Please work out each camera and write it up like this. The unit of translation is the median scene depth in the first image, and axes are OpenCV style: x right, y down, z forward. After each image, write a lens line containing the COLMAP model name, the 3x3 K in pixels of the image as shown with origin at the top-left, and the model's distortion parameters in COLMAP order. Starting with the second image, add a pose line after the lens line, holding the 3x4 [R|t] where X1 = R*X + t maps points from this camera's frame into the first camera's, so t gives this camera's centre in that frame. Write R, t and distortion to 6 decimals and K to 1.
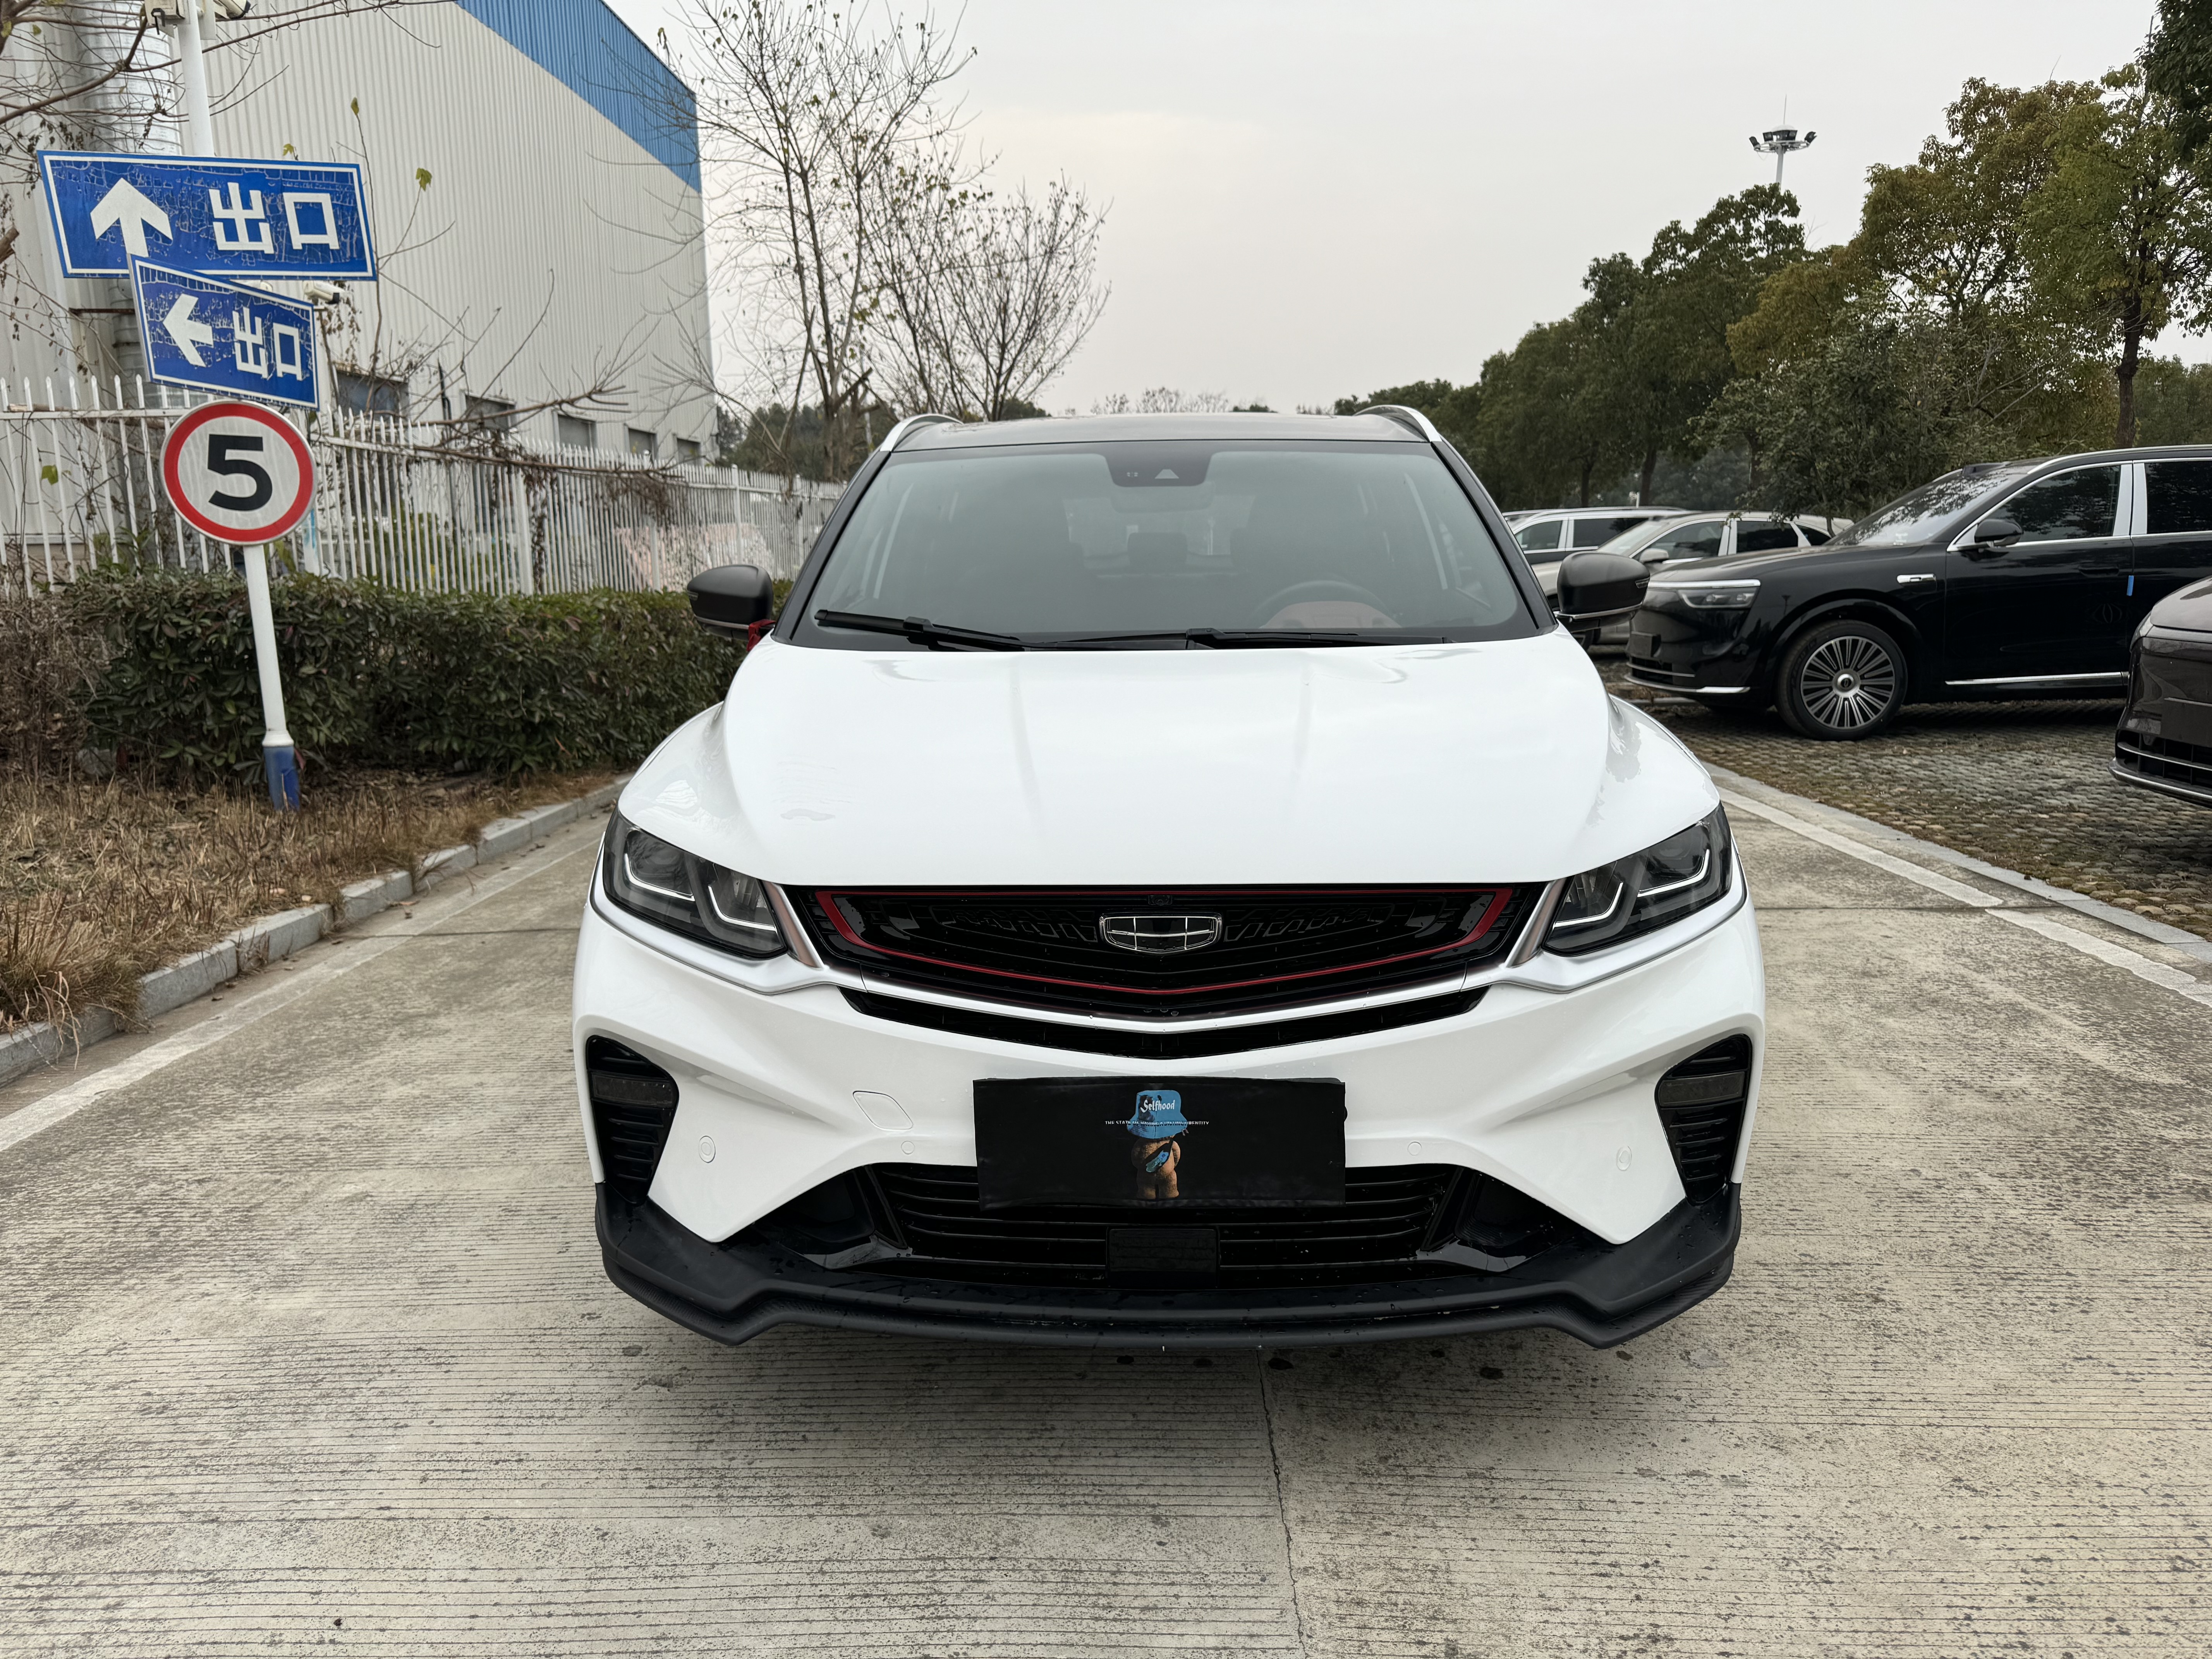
lens RADIAL K [[1566.9, 0, 1106.0], [0, 1566.9, 829.5], [0, 0, 1]] dist [0.004185, -0.001499]
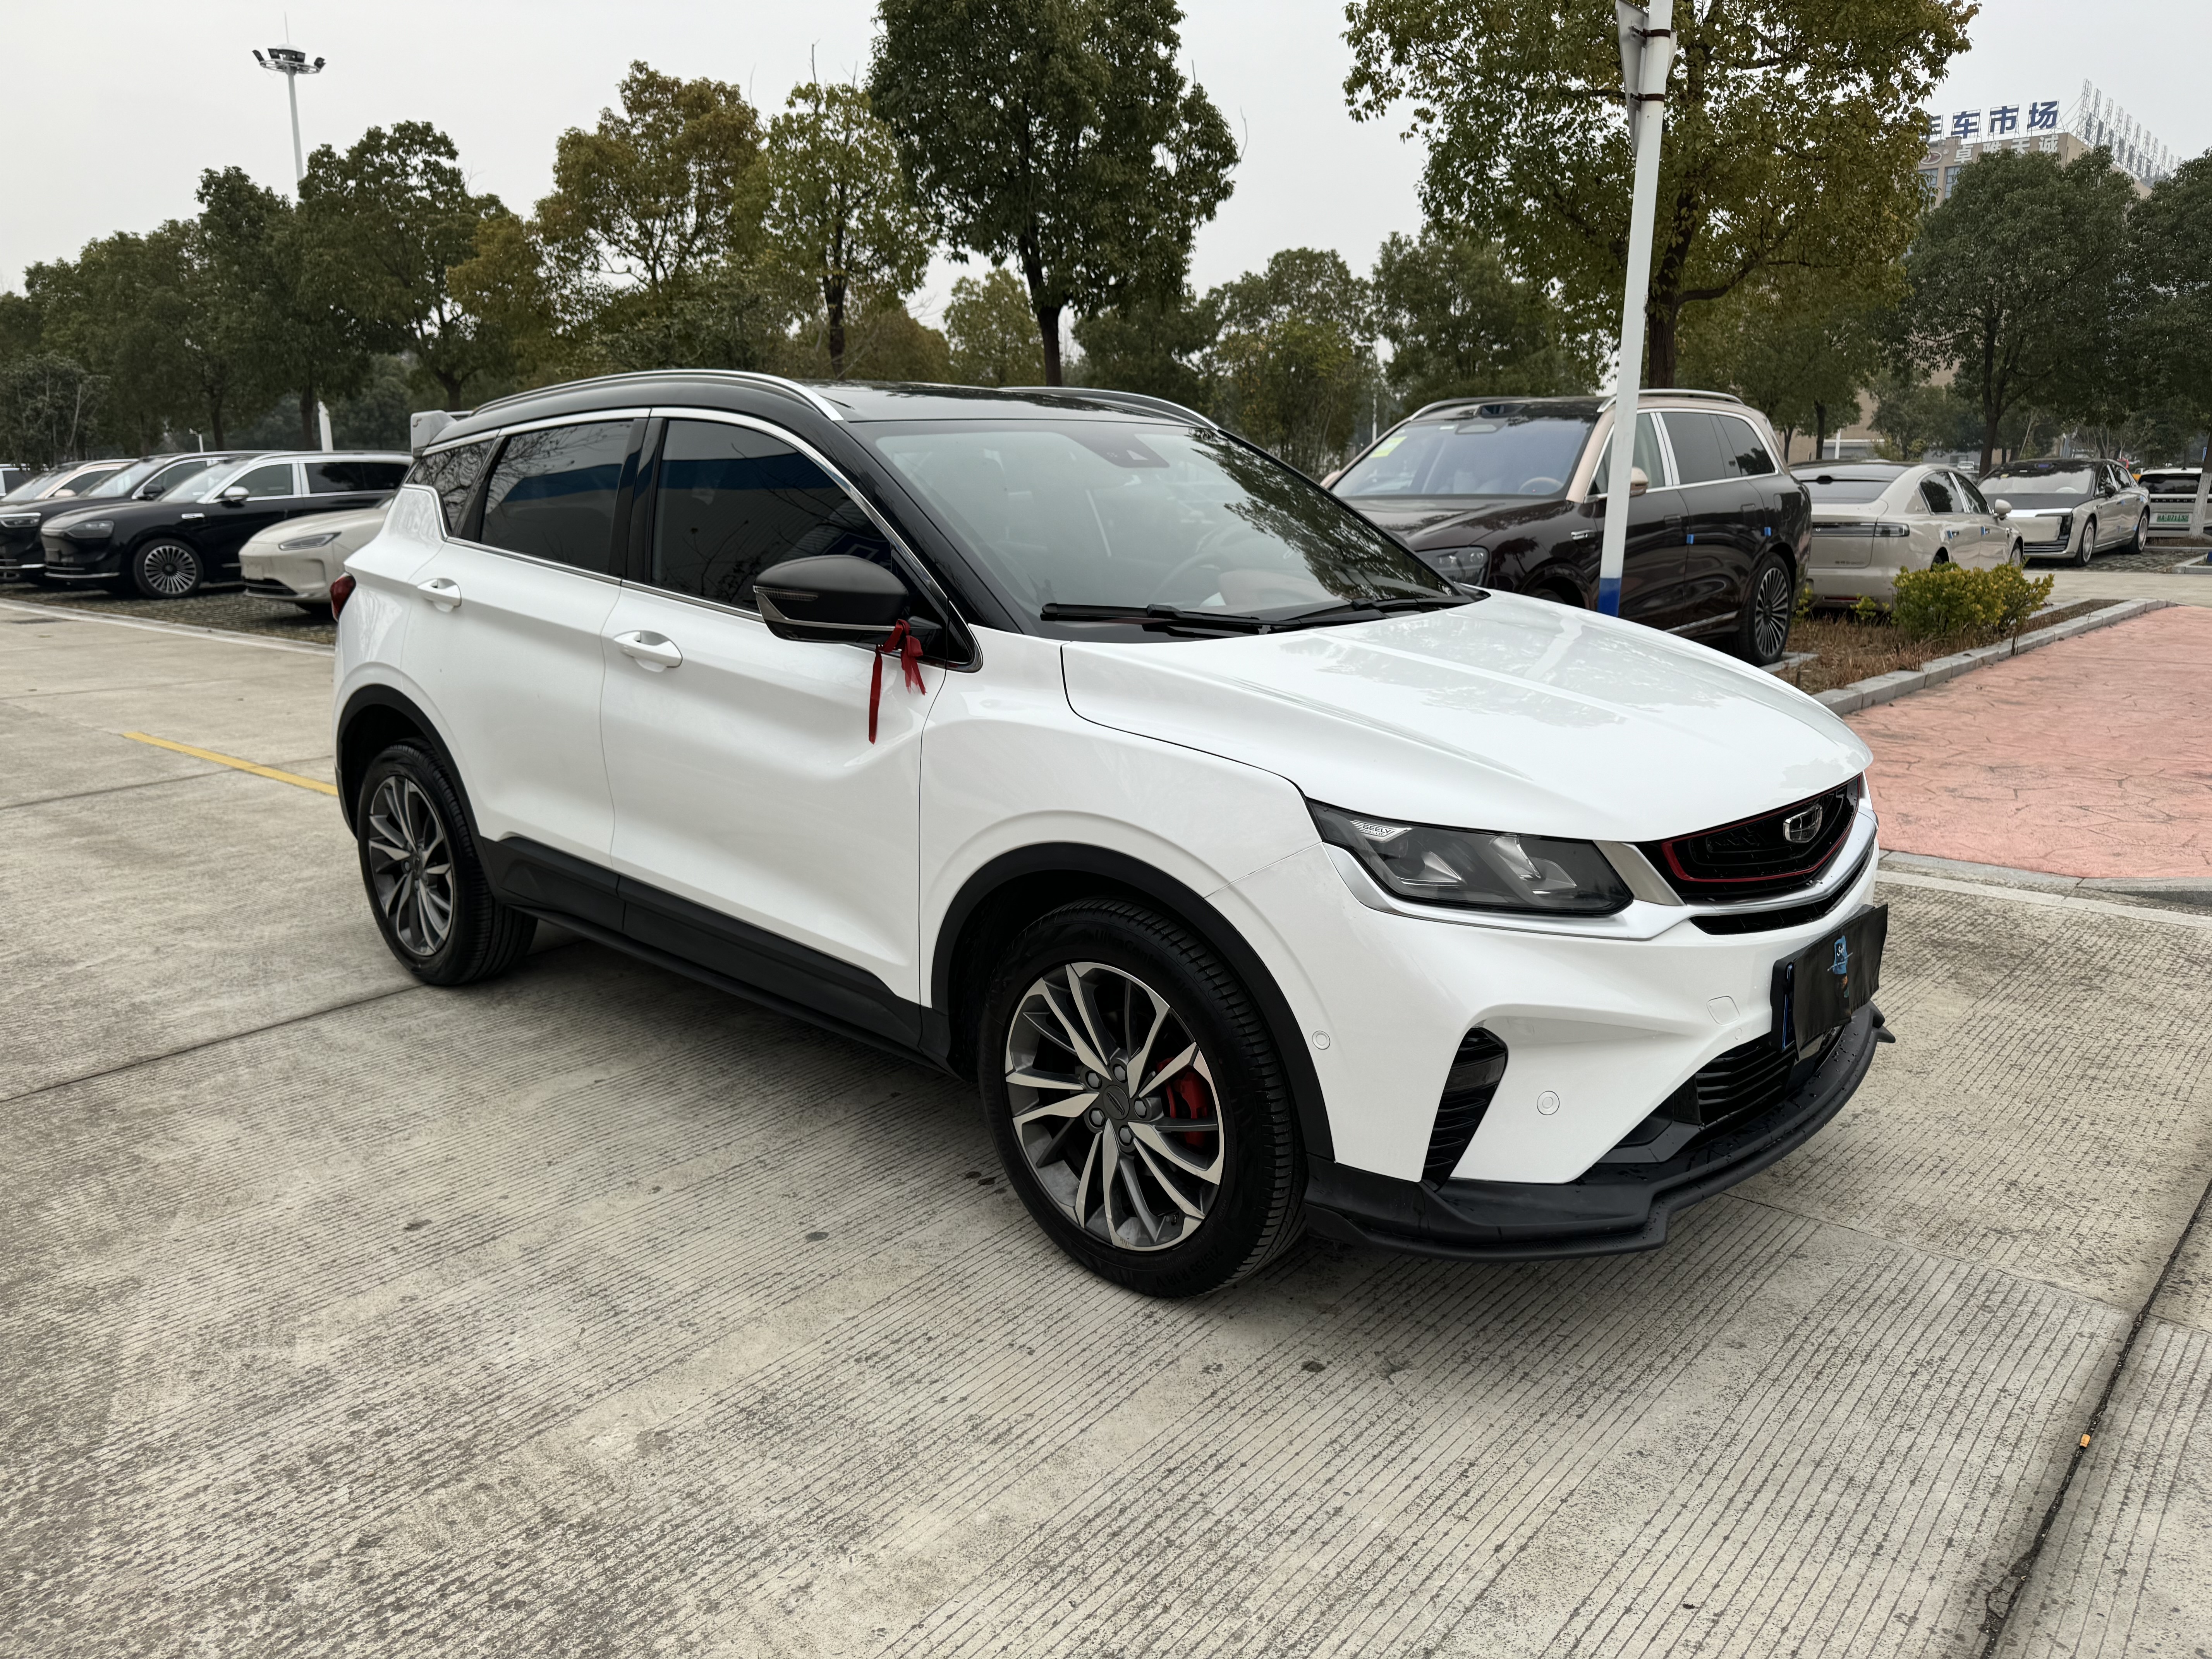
lens RADIAL K [[1559.9, 0, 1106.0], [0, 1559.9, 829.5], [0, 0, 1]] dist [0.001602, -0.000410]
pose [[0.649208, -0.166747, 0.742108, -0.133853], [0.138214, 0.985292, 0.100477, -0.014804], [-0.747948, 0.037339, 0.662707, 0.055204]]
